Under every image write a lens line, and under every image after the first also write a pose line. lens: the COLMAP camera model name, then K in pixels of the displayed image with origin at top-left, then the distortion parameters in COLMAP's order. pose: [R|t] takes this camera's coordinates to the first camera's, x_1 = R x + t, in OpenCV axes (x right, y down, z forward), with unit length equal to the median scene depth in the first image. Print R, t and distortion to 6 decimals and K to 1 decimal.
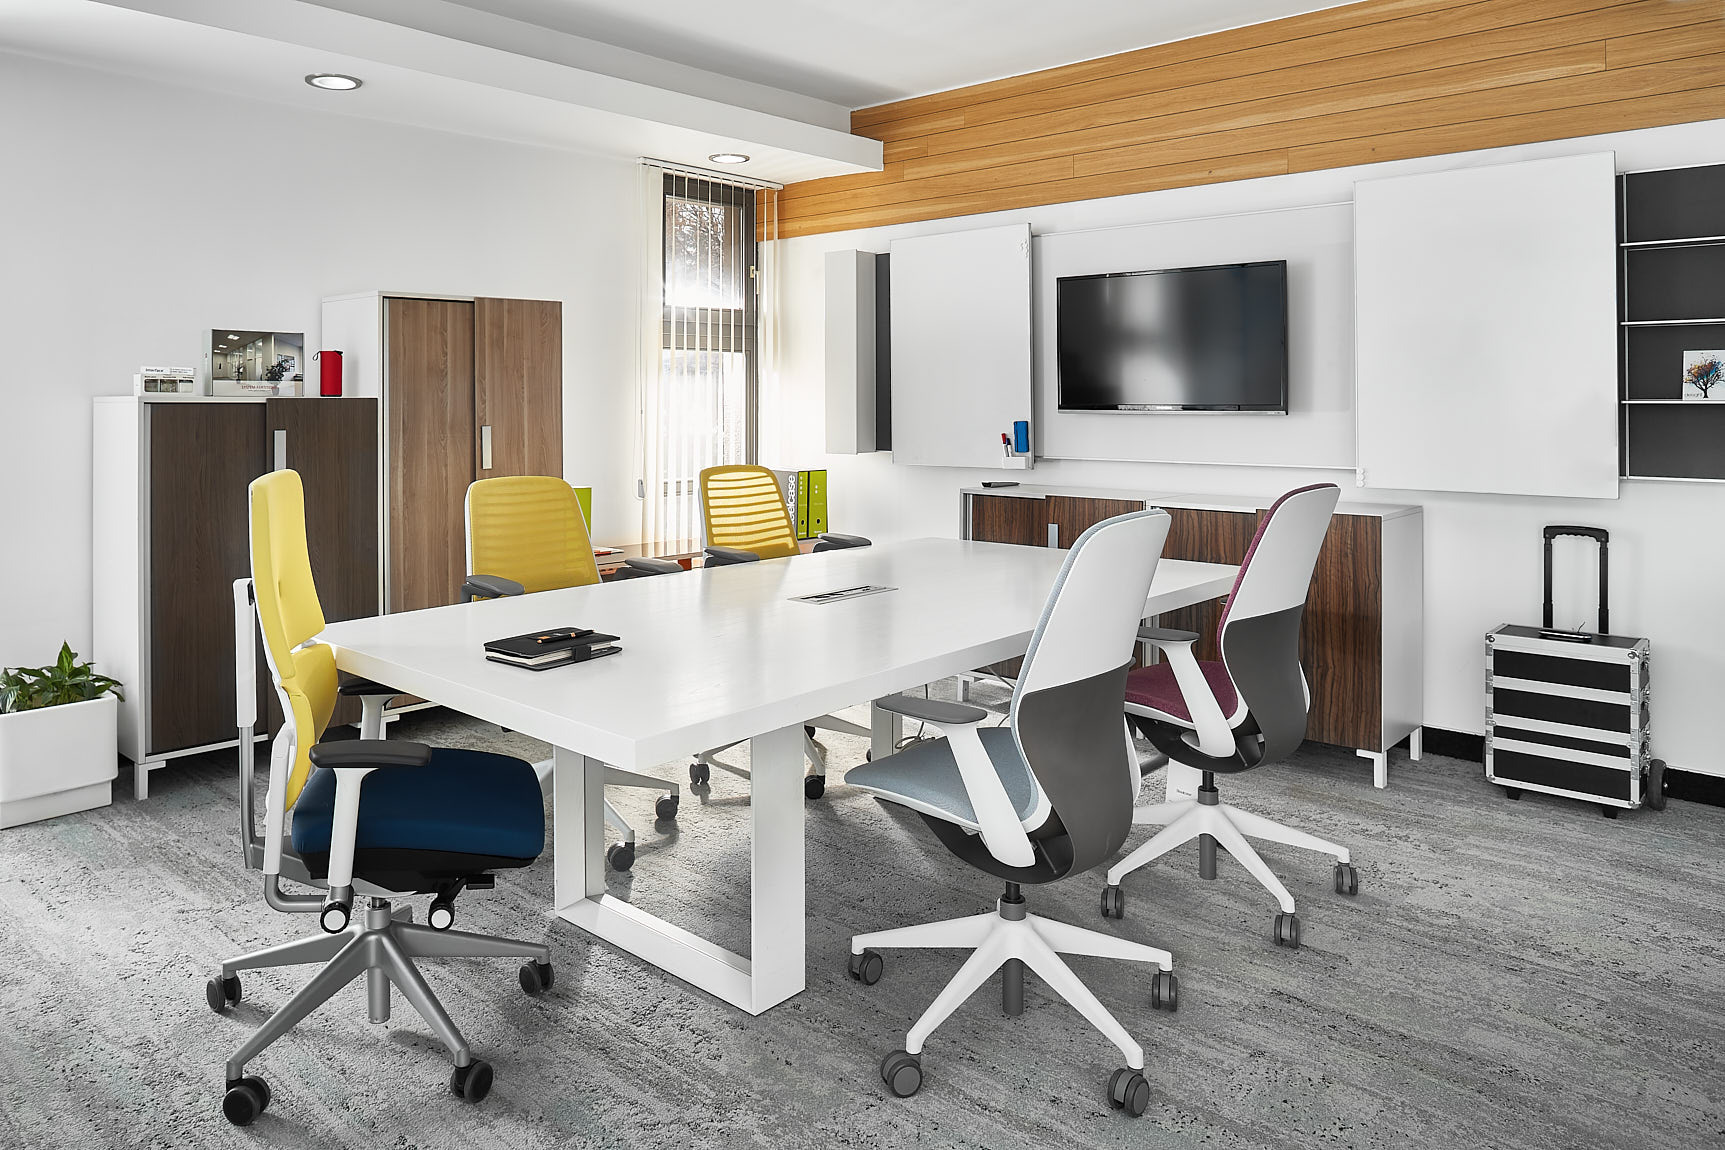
lens RADIAL K [[1197.2, 0, 862.5], [0, 1197.2, 575.0], [0, 0, 1]] dist [0.008946, 0.010213]
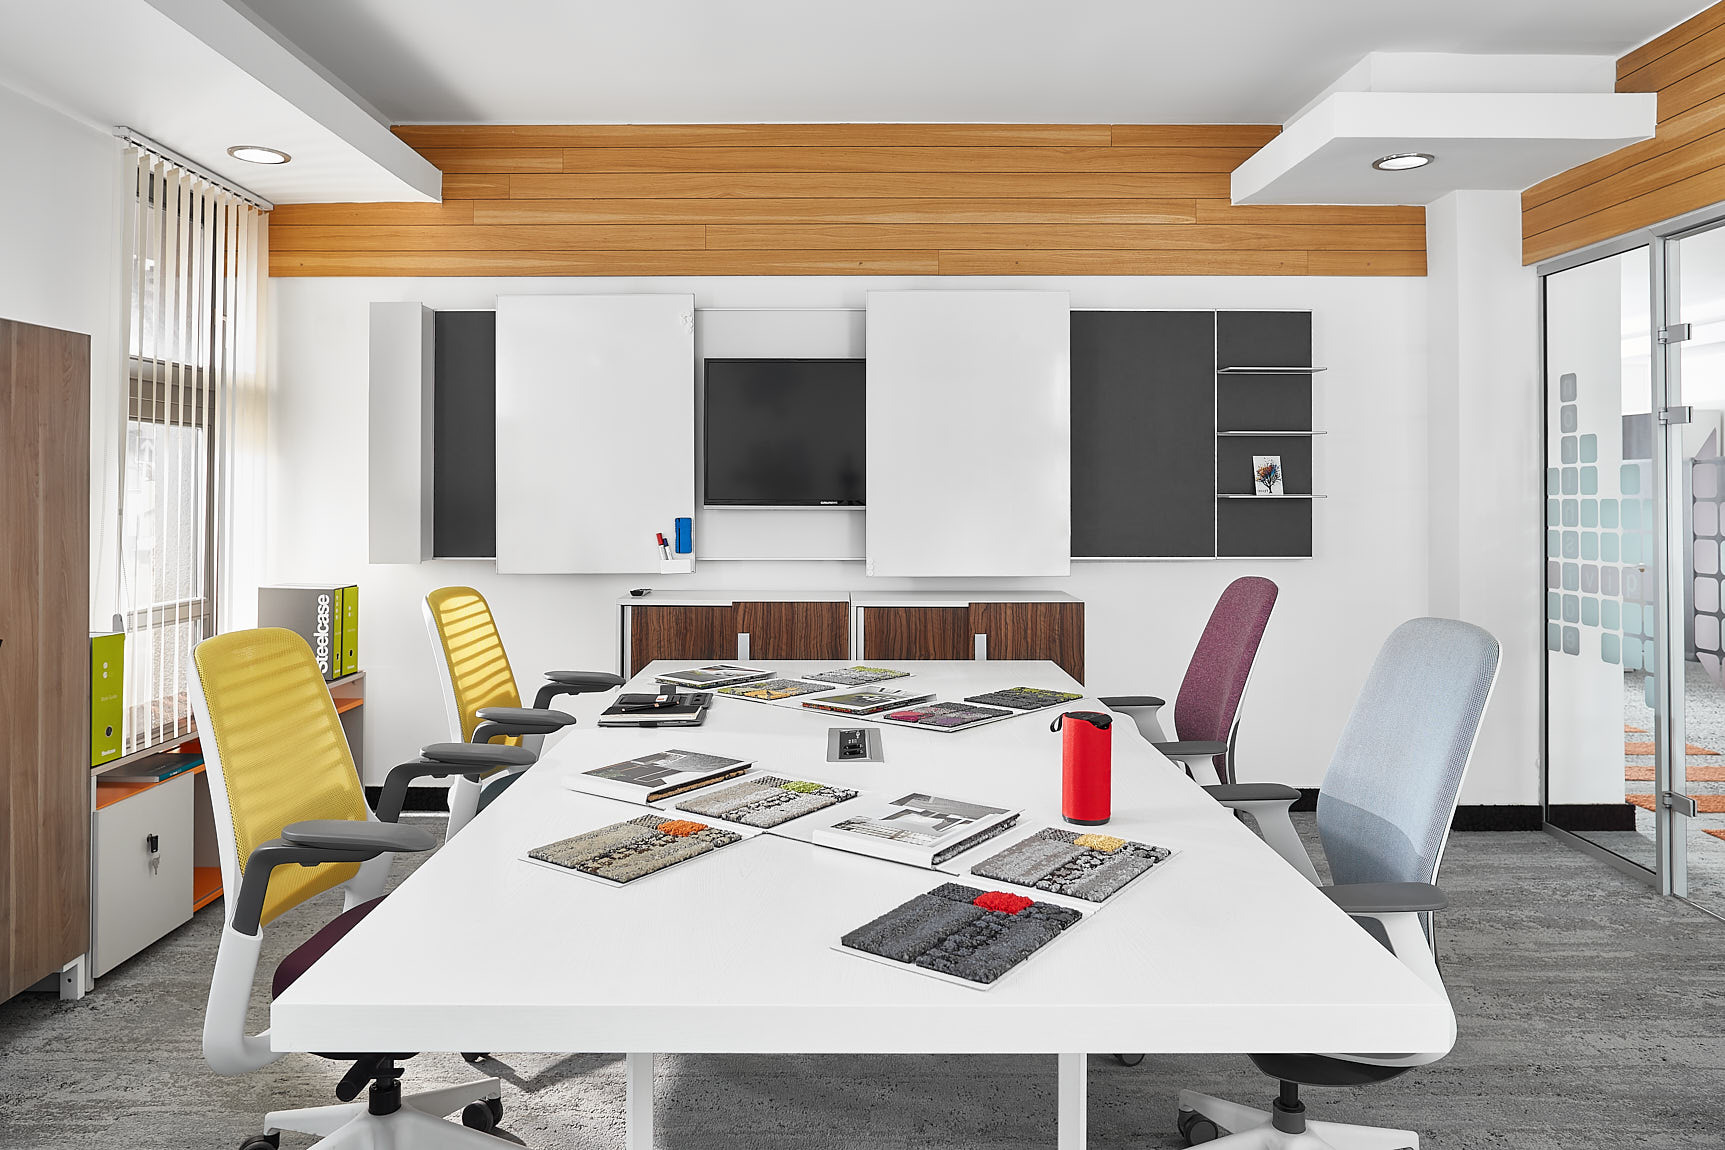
lens RADIAL K [[1147.2, 0, 858.8], [0, 1147.2, 607.6], [0, 0, 1]] dist [0.001401, 0.001834]
pose [[0.753870, -0.065364, 0.653765, -0.329549], [0.095143, 0.995411, -0.010188, -0.044783], [-0.650099, 0.069882, 0.756629, 0.300044]]
